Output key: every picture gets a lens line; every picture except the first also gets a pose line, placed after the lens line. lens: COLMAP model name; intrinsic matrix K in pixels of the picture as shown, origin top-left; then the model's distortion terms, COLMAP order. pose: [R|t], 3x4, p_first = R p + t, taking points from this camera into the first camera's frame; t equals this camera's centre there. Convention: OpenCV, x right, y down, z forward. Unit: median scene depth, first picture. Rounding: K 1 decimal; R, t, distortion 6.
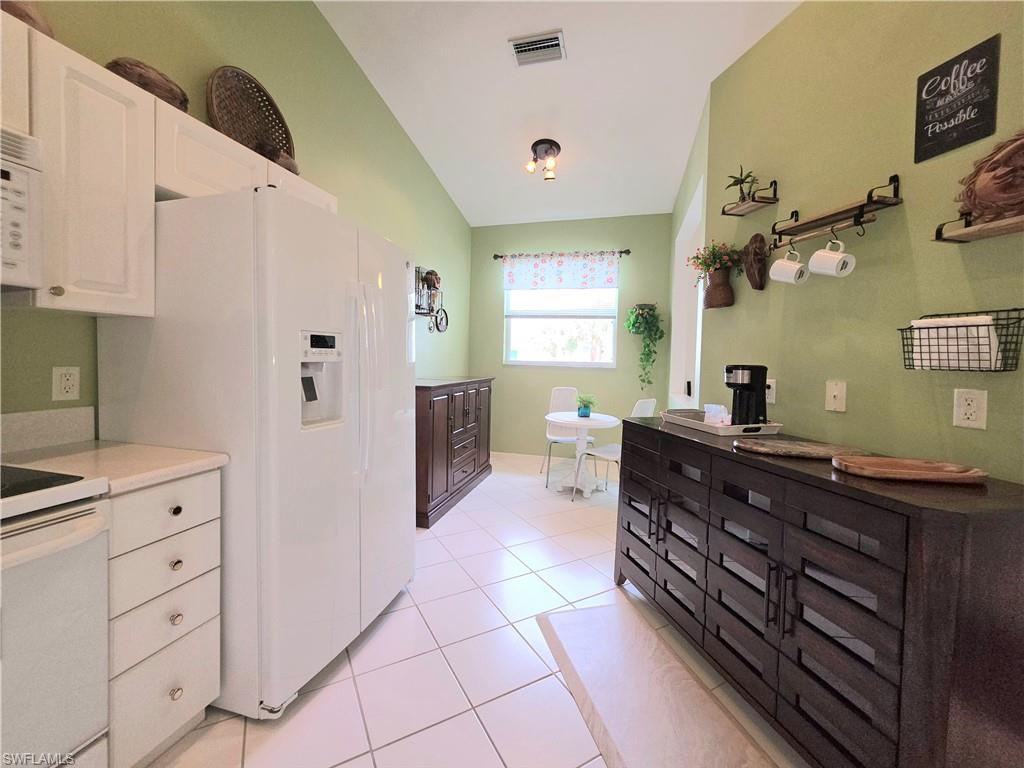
lens RADIAL K [[418.9, 0, 527.6], [0, 418.9, 365.9], [0, 0, 1]] dist [-0.000719, -0.000137]
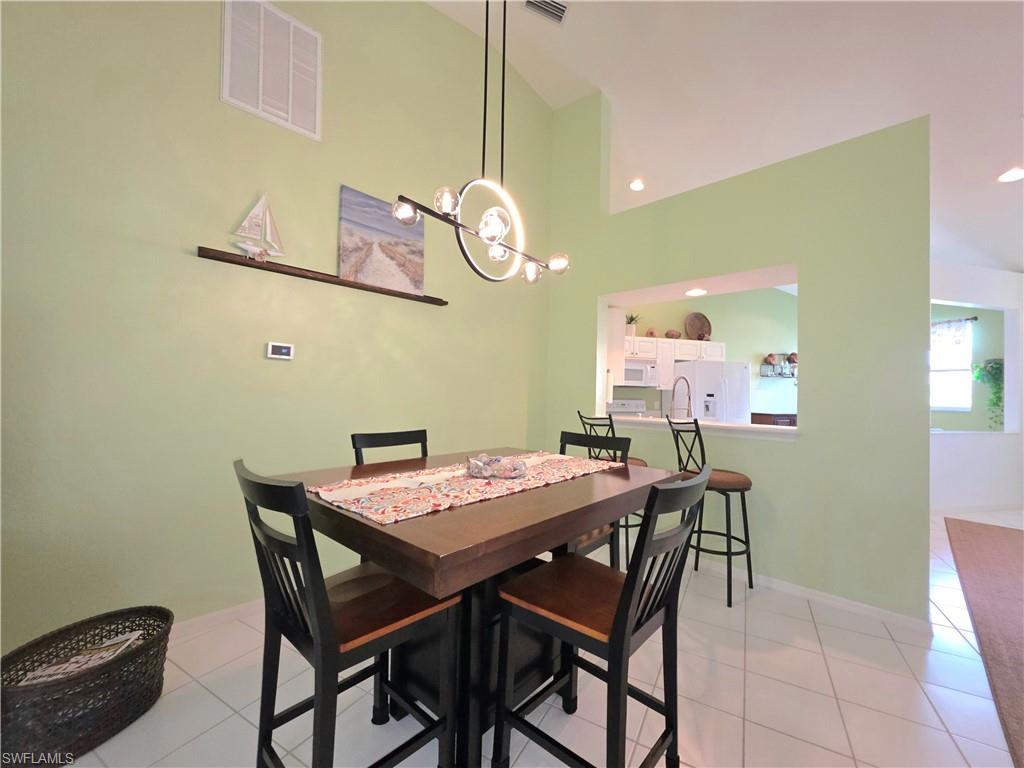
lens RADIAL K [[410.1, 0, 514.7], [0, 410.1, 388.6], [0, 0, 1]] dist [0.000223, 0.000049]
pose [[0.489840, -0.021317, -0.871552, 1.902320], [-0.030932, 0.998647, -0.041810, 0.092582], [0.871263, 0.047439, 0.488518, -2.380228]]
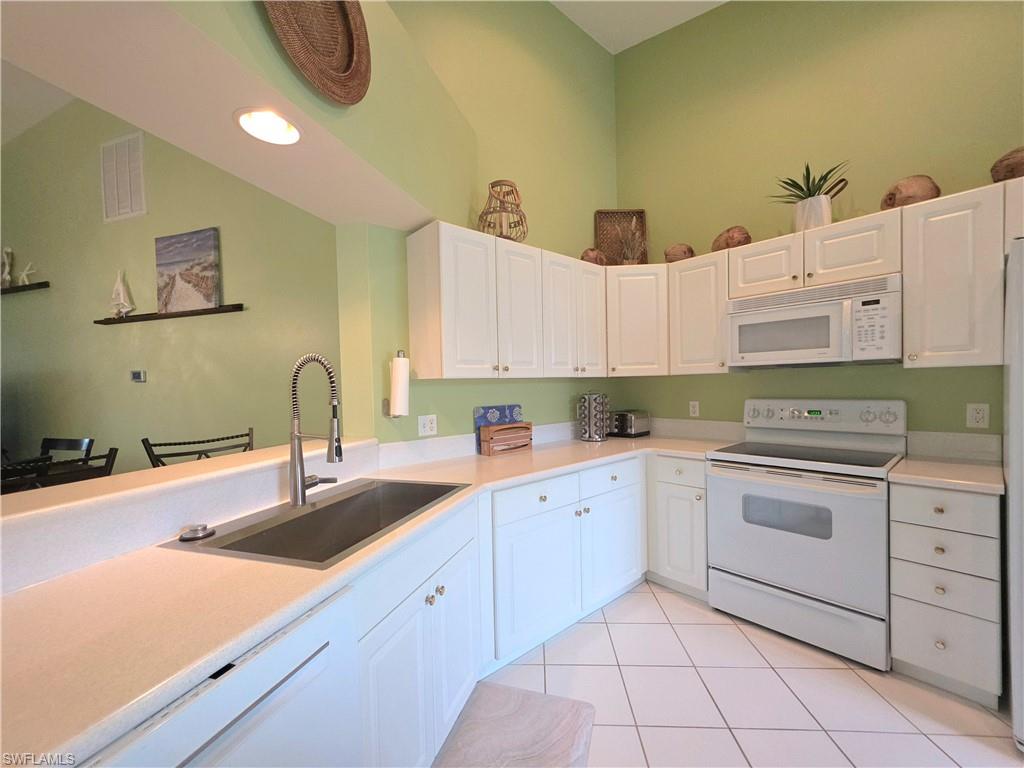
lens RADIAL K [[410.1, 0, 514.7], [0, 410.1, 388.6], [0, 0, 1]] dist [0.000223, 0.000049]
pose [[-0.555874, 0.001546, -0.831265, 0.844545], [-0.006562, 0.999959, 0.006248, -0.044263], [0.831241, 0.008928, -0.555841, 0.468093]]
